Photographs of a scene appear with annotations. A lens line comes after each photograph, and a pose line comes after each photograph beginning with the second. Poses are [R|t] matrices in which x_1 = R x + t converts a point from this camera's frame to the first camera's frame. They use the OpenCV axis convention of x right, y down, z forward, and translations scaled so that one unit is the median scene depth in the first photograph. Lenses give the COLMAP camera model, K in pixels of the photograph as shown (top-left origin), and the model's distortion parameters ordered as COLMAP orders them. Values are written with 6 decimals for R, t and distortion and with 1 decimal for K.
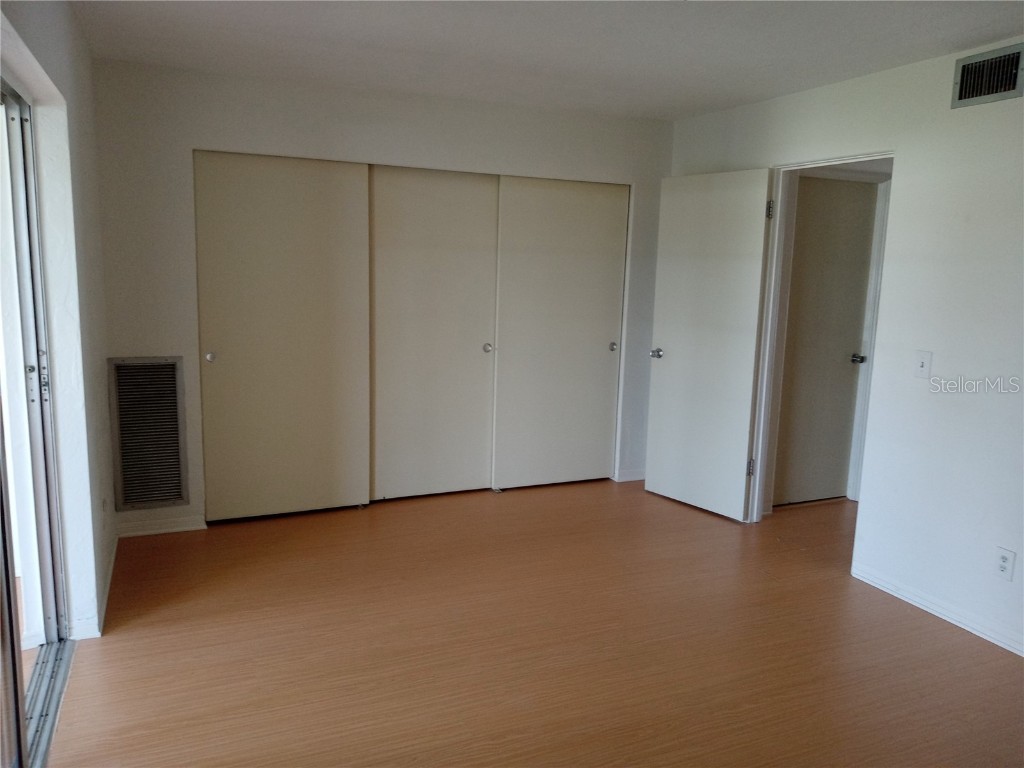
lens RADIAL K [[771.5, 0, 512.8], [0, 771.5, 380.6], [0, 0, 1]] dist [0.025579, -0.018954]
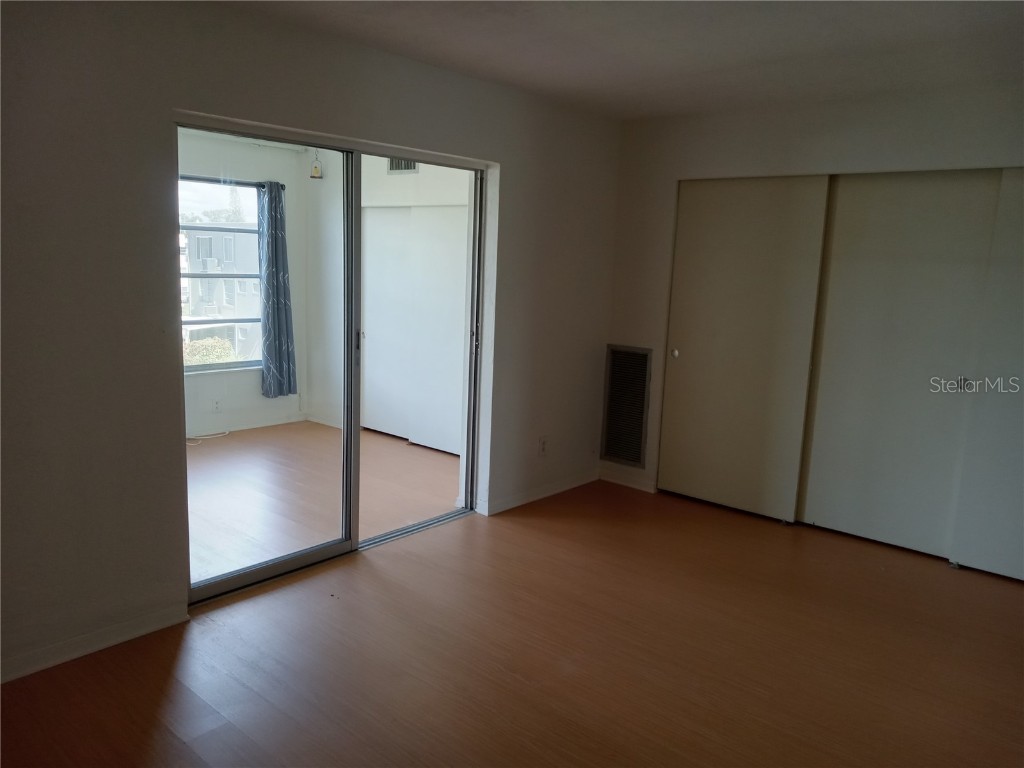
lens RADIAL K [[771.5, 0, 510.9], [0, 771.5, 386.2], [0, 0, 1]] dist [0.025579, -0.018954]
pose [[0.407298, 0.137935, -0.902819, 0.575247], [-0.165857, 0.983263, 0.075400, -0.027397], [0.898109, 0.119028, 0.423358, 0.267096]]
